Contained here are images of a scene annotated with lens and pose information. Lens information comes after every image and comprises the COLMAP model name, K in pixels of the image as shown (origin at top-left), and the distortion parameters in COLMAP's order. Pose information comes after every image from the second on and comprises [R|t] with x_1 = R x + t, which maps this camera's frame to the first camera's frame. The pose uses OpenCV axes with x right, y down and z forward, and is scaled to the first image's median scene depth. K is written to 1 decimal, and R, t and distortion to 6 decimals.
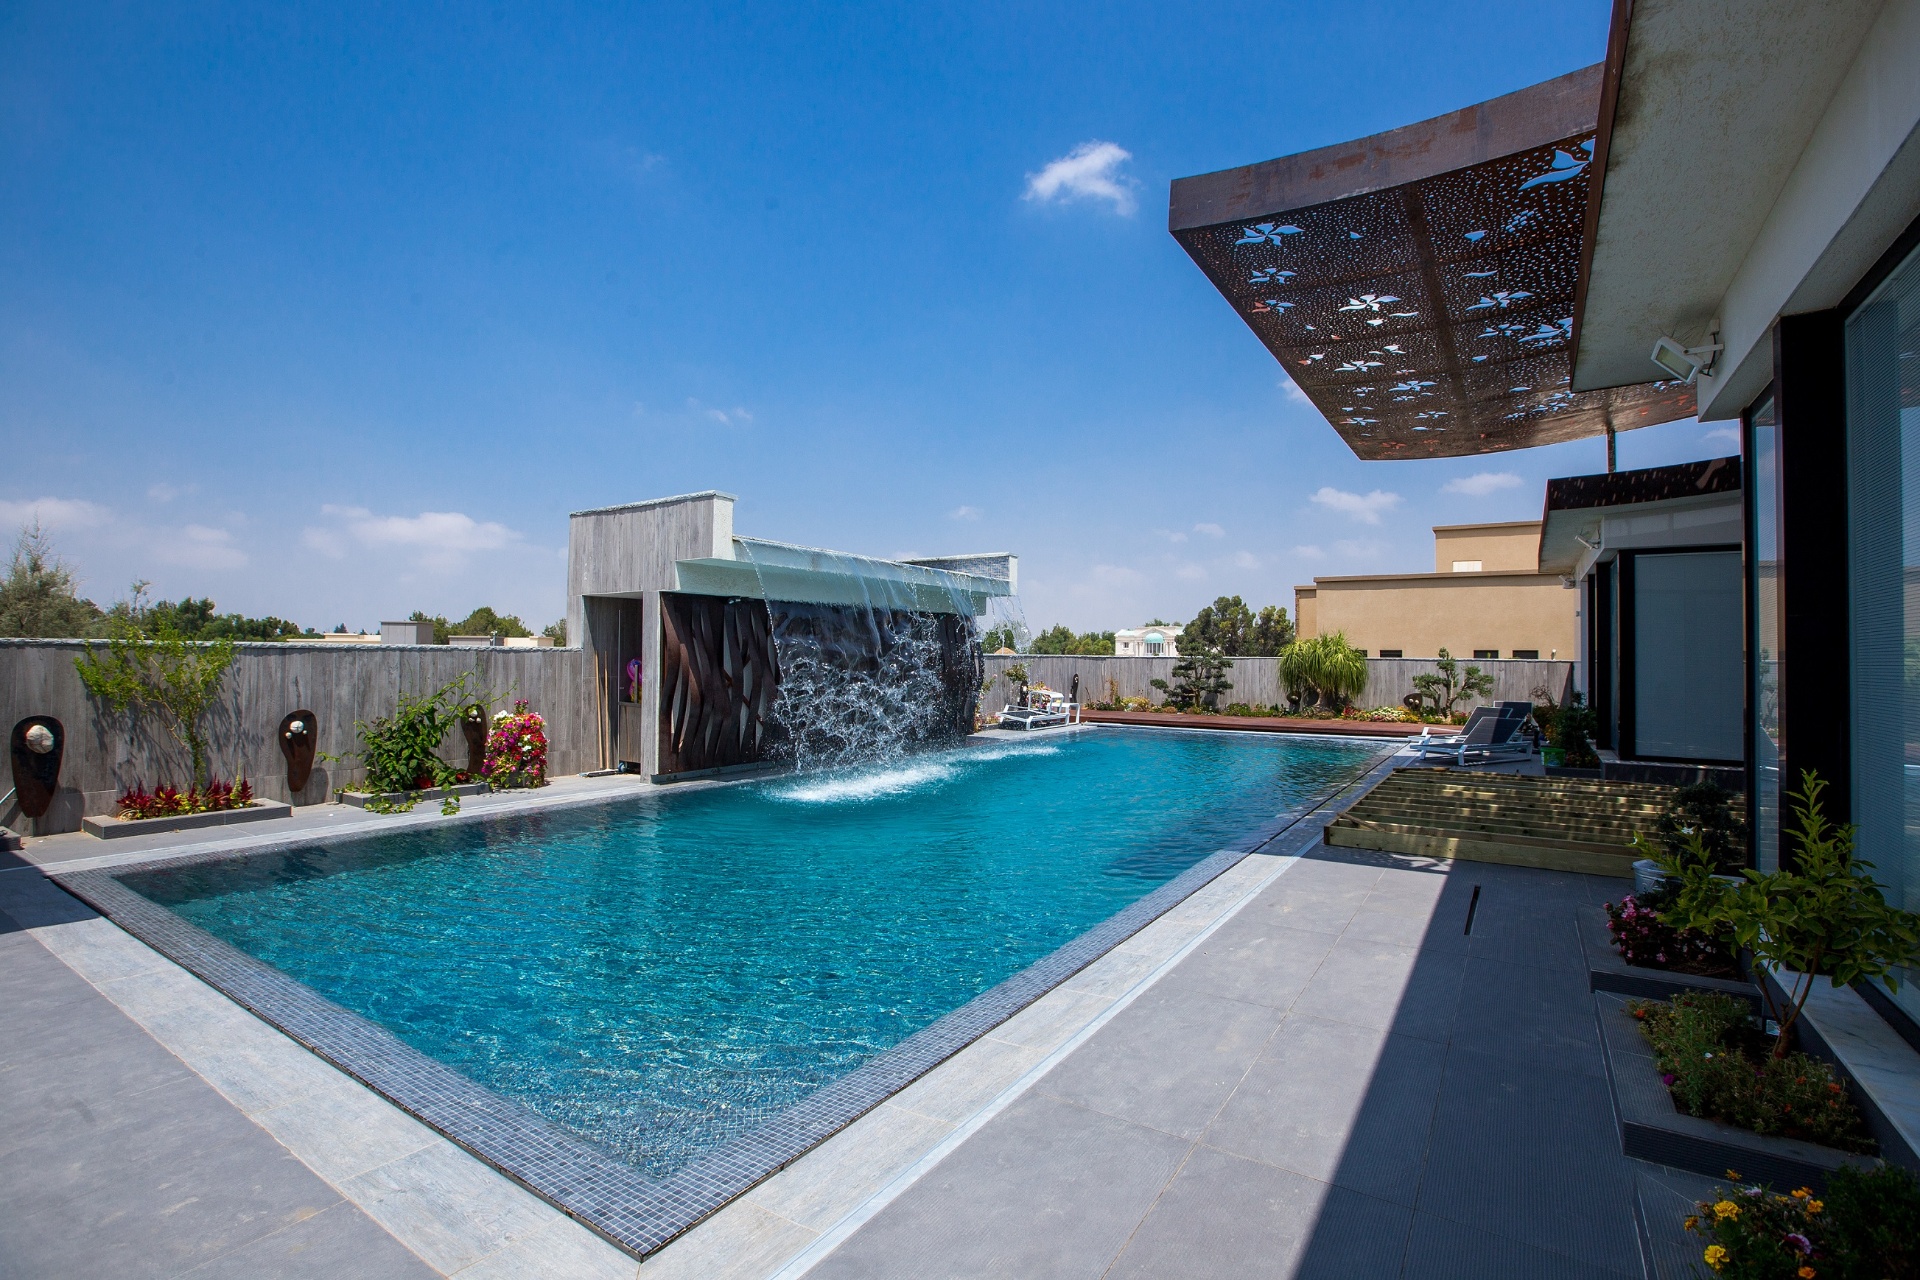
lens RADIAL K [[867.8, 0, 967.4], [0, 867.8, 647.2], [0, 0, 1]] dist [-0.001079, 0.000186]
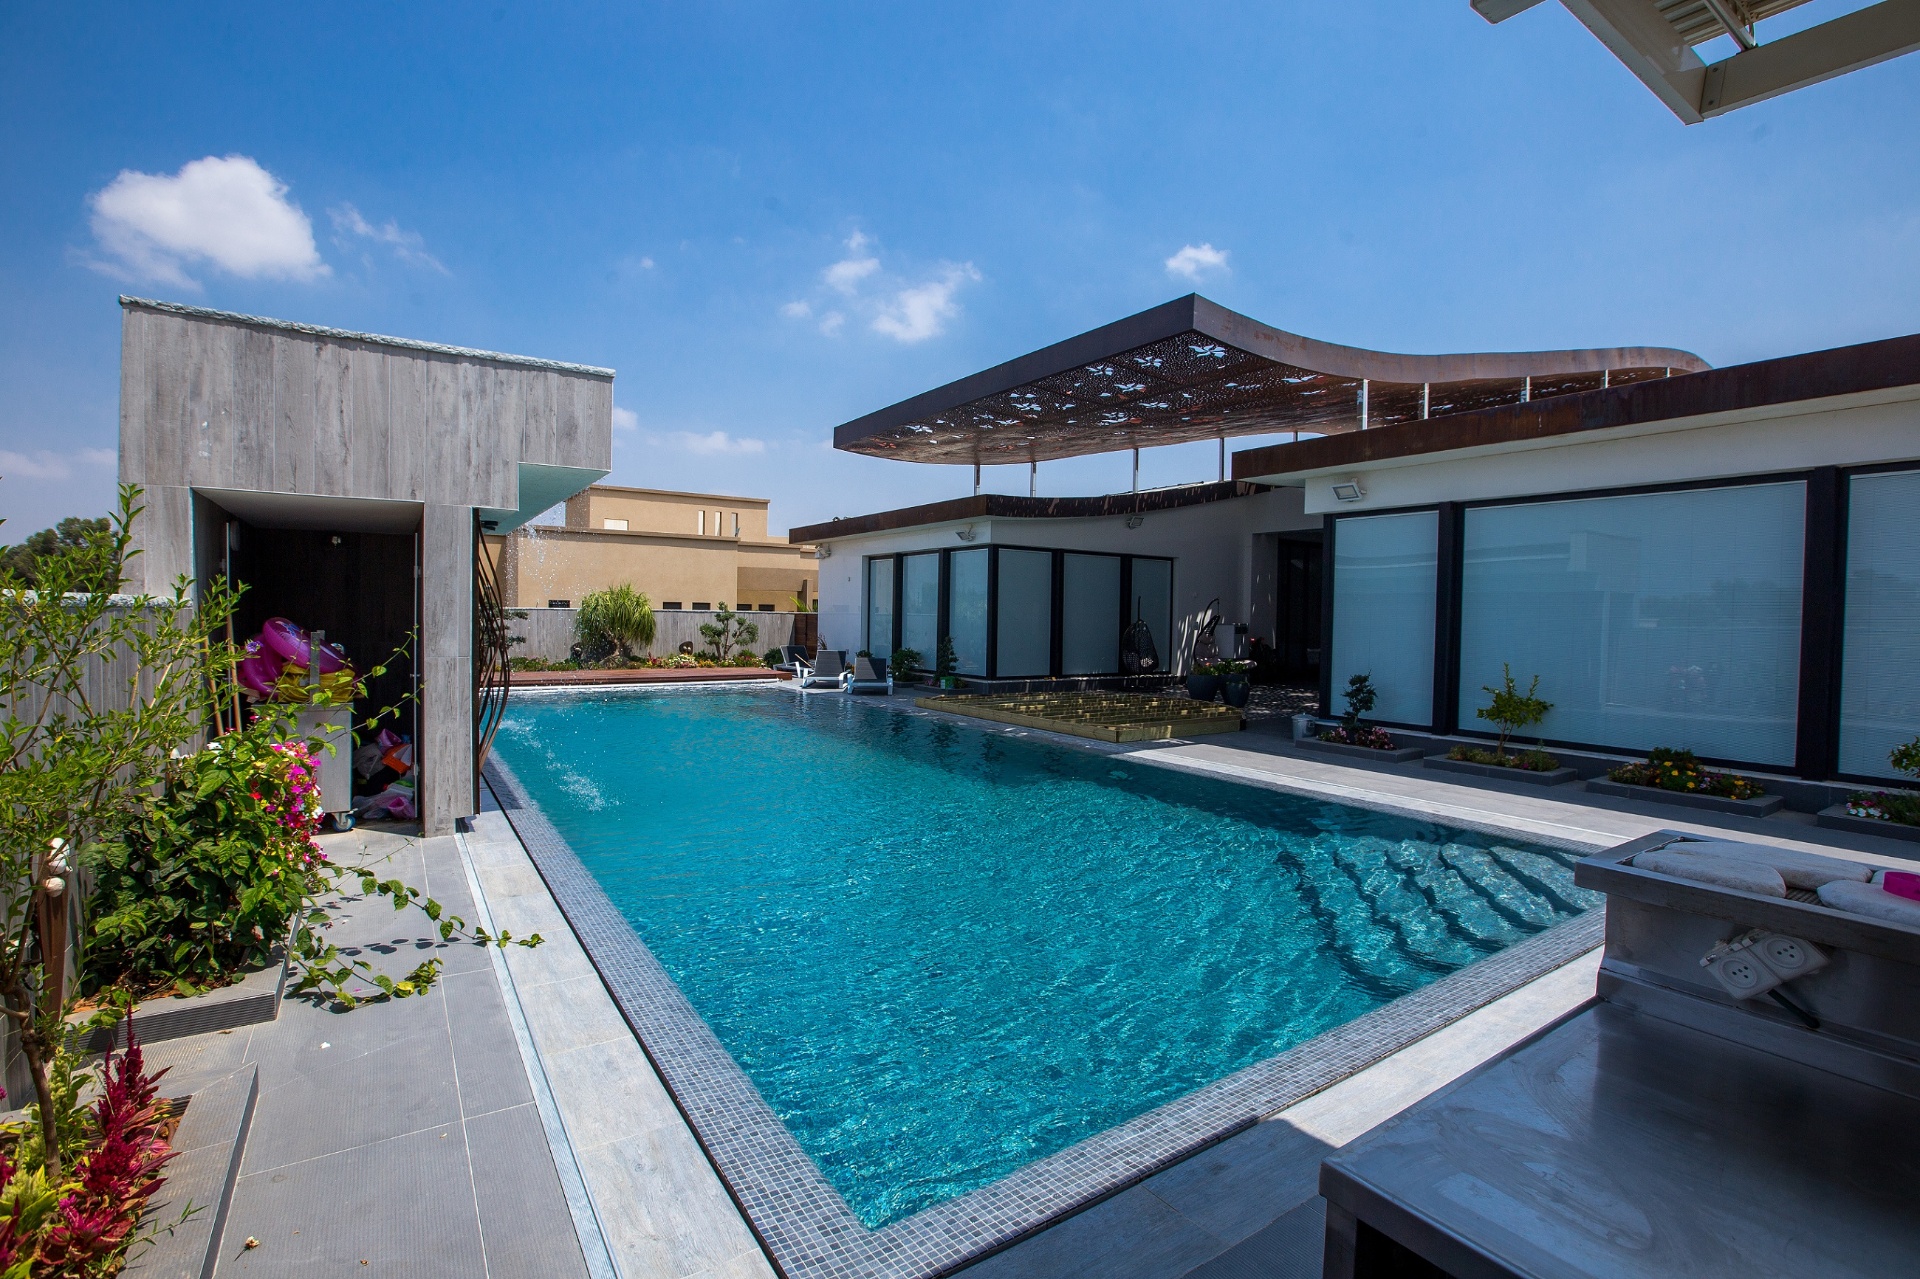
lens RADIAL K [[867.8, 0, 968.0], [0, 867.8, 630.0], [0, 0, 1]] dist [-0.001079, 0.000186]
pose [[0.394192, -0.022042, 0.918764, -0.395876], [-0.016946, 0.999368, 0.031246, -0.003140], [-0.918872, -0.027887, 0.393569, 0.238115]]
